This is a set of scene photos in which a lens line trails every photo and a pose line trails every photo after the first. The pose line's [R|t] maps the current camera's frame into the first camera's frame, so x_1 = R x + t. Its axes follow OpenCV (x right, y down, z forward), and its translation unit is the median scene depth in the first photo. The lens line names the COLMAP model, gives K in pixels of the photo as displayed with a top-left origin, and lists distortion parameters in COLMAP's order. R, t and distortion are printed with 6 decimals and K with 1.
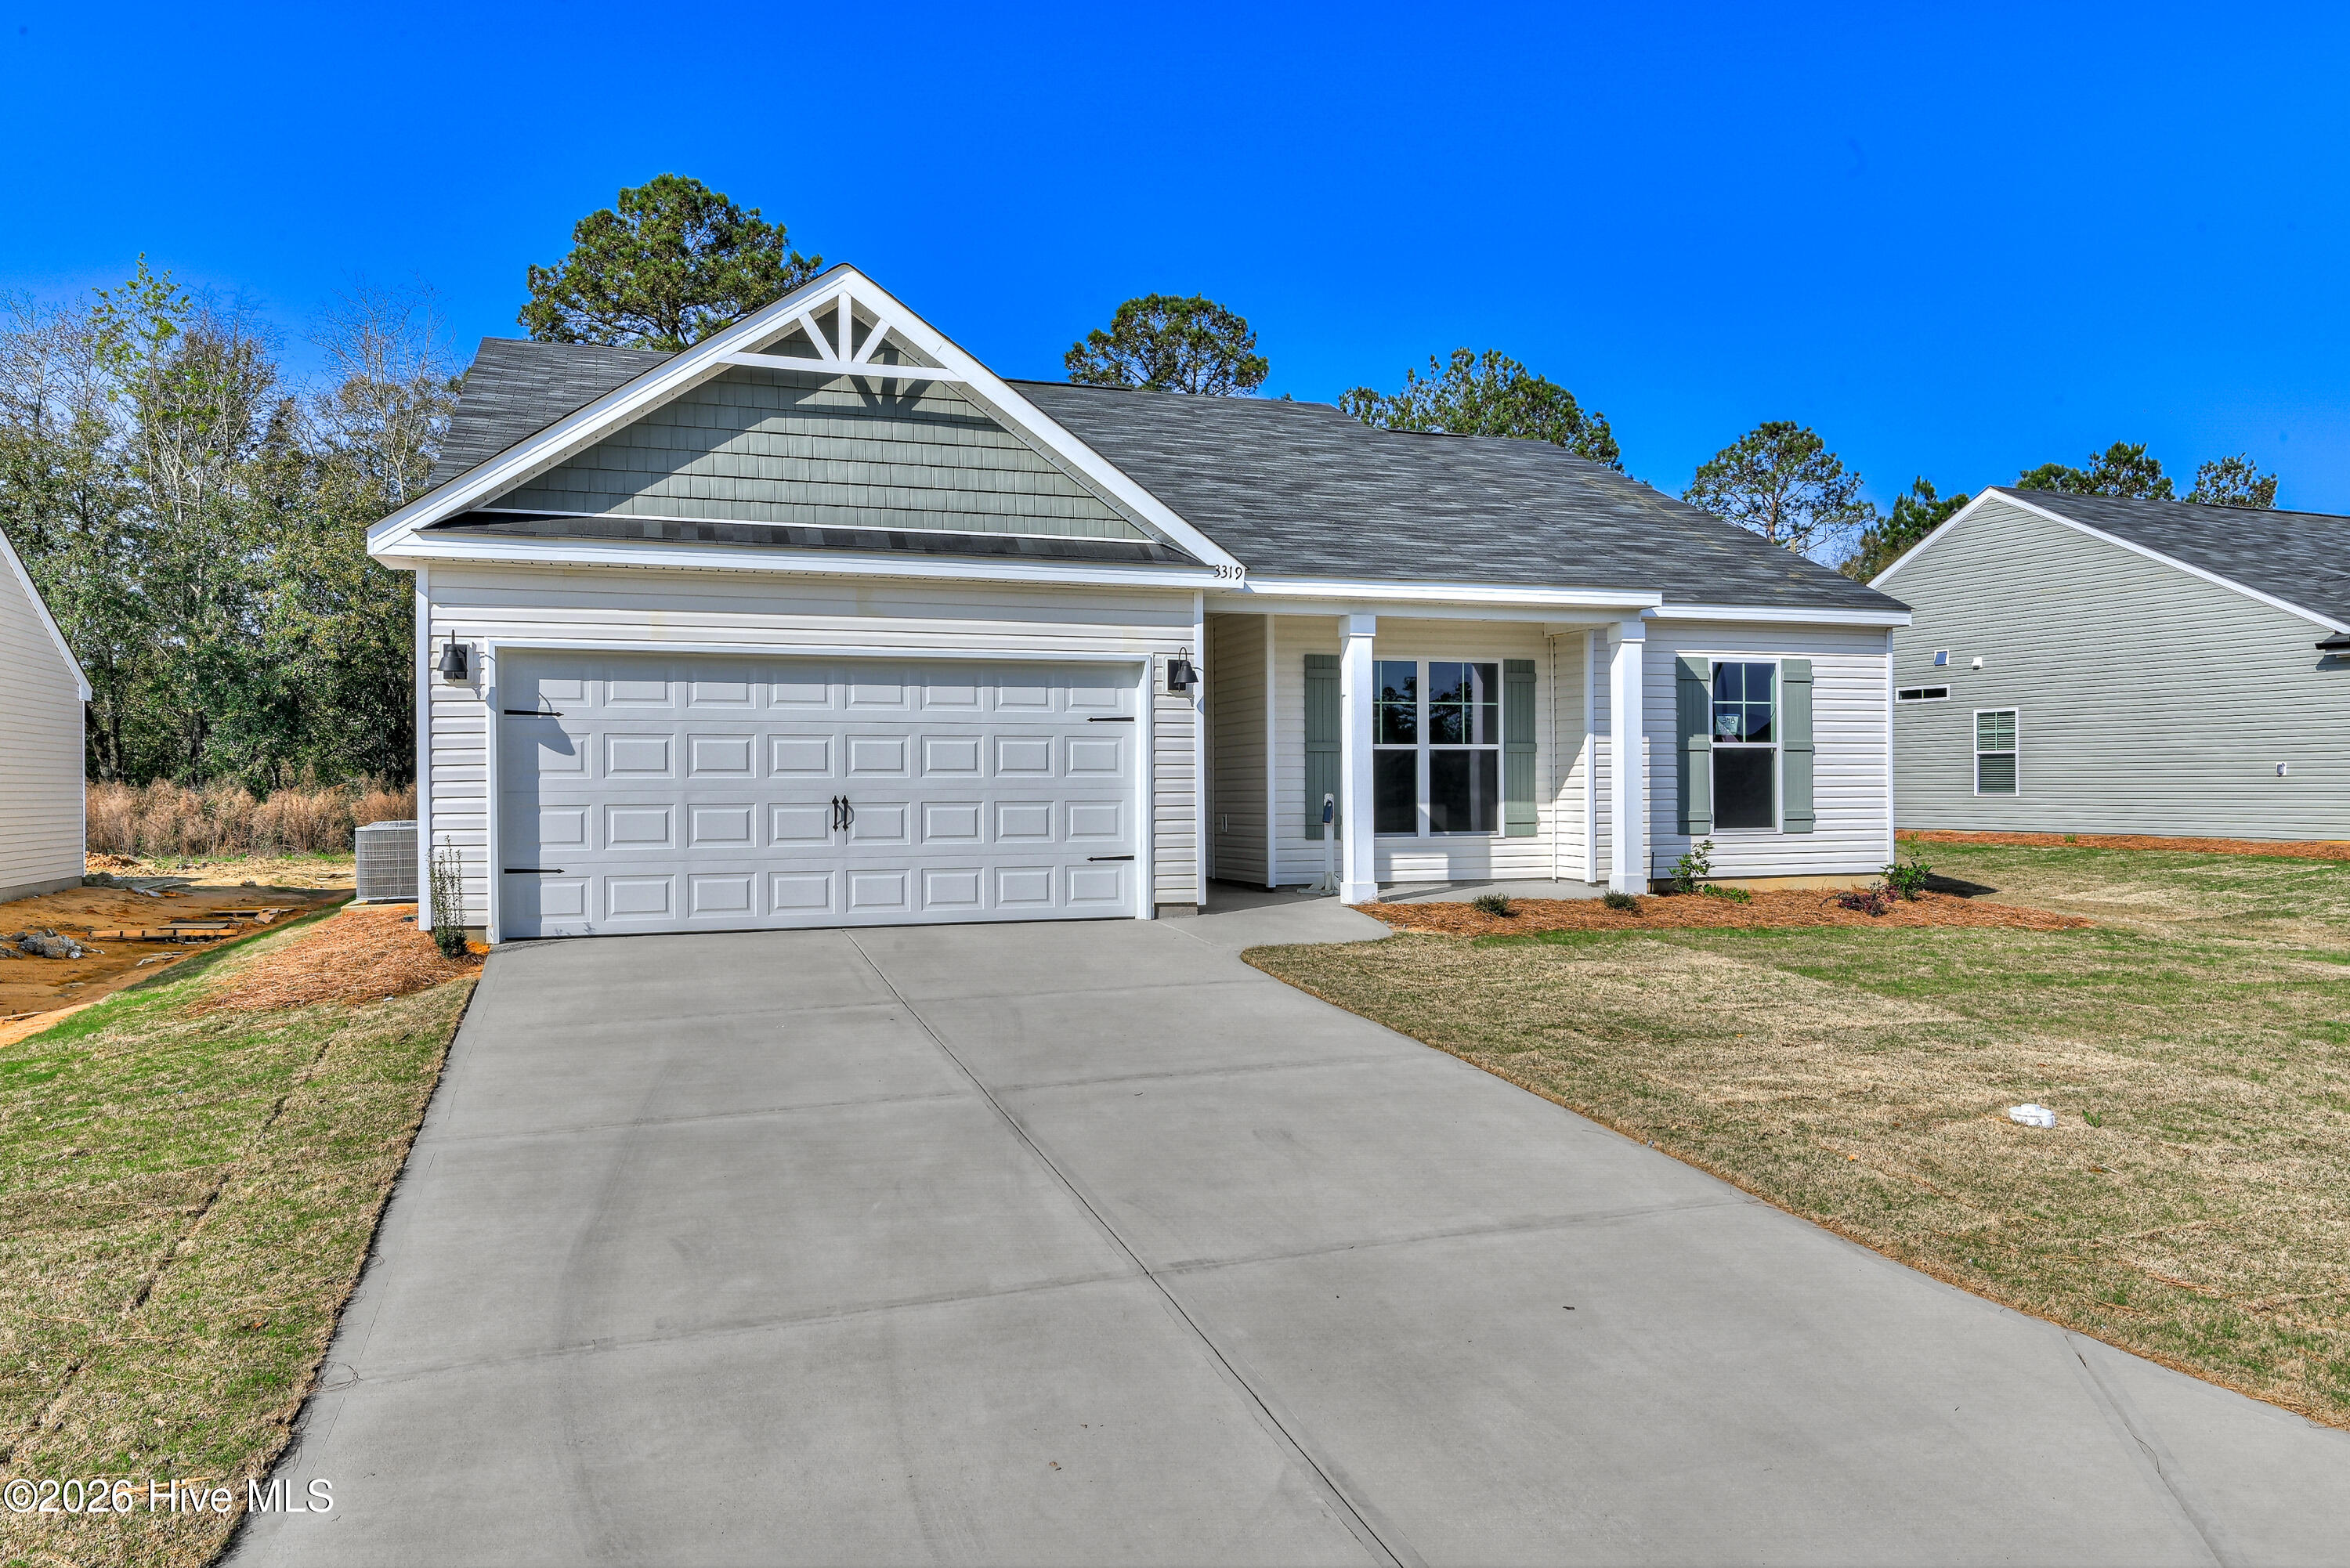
lens RADIAL K [[1618.1, 0, 1175.6], [0, 1618.1, 784.2], [0, 0, 1]] dist [0.025888, 0.000366]
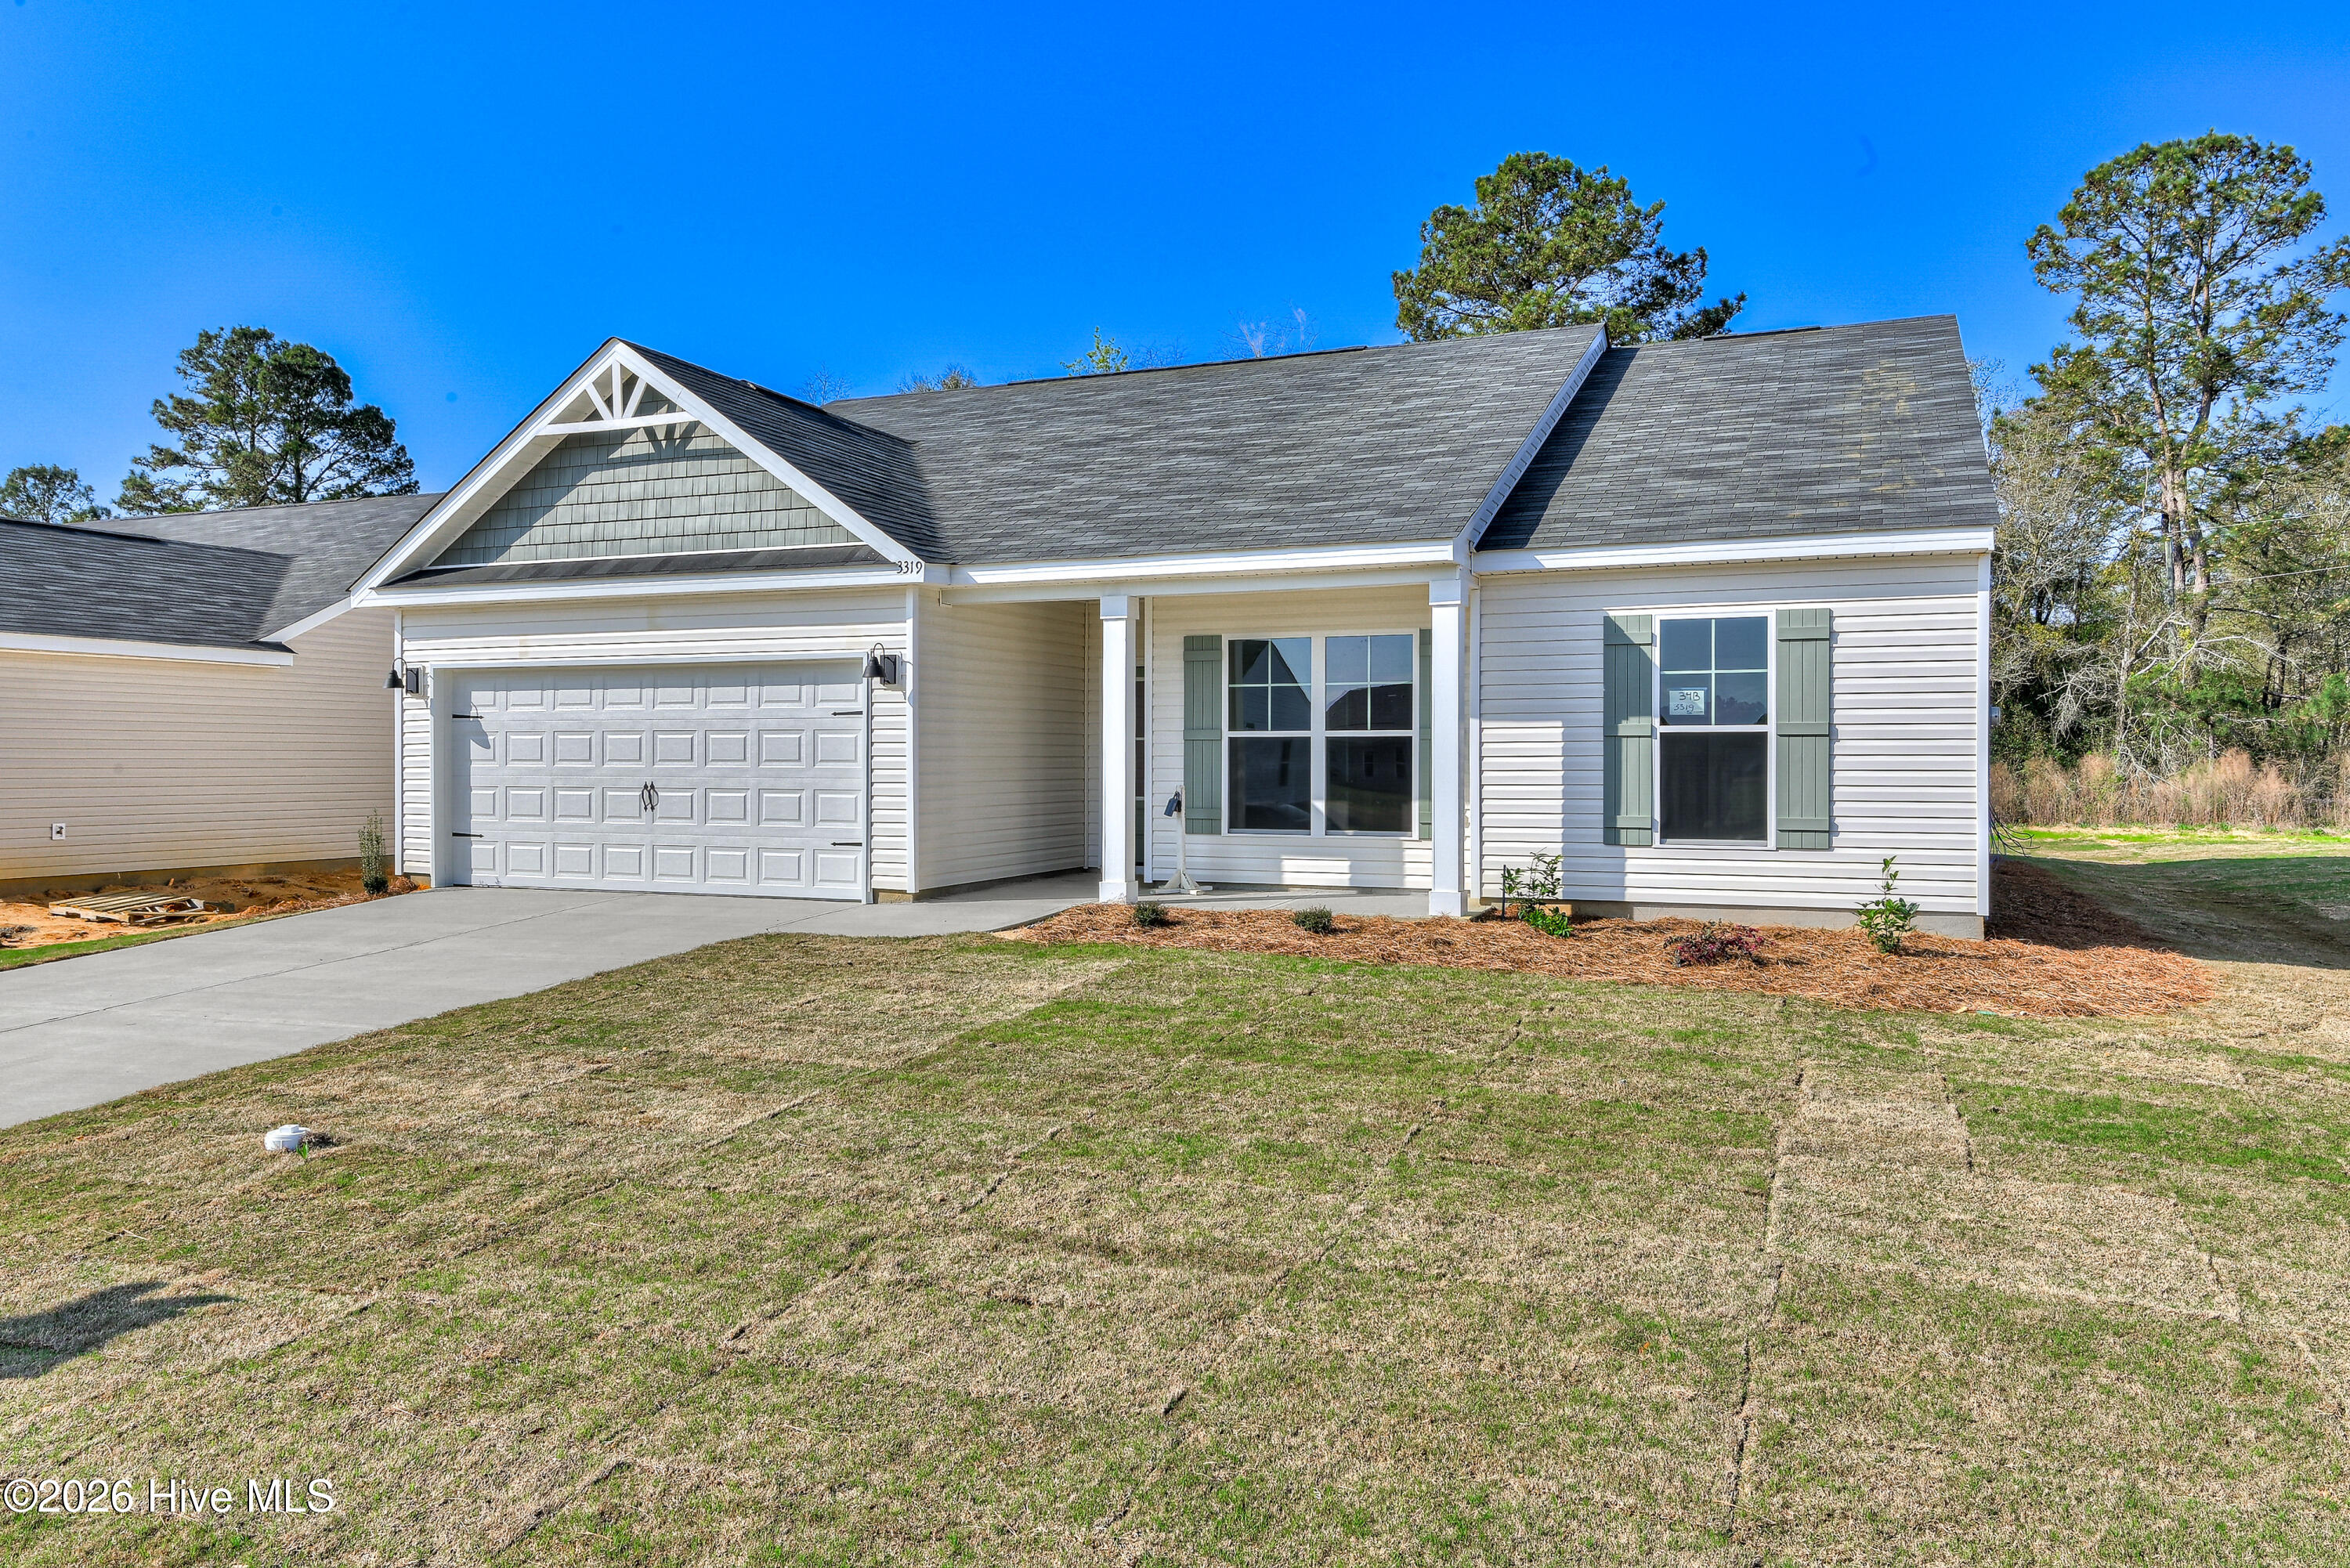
lens RADIAL K [[1708.4, 0, 1176.1], [0, 1708.4, 778.4], [0, 0, 1]] dist [0.009766, 0.002451]
pose [[0.739700, 0.011011, -0.672846, 0.807142], [-0.005753, 0.999933, 0.010040, -0.008956], [0.672912, -0.003556, 0.739714, 0.290689]]
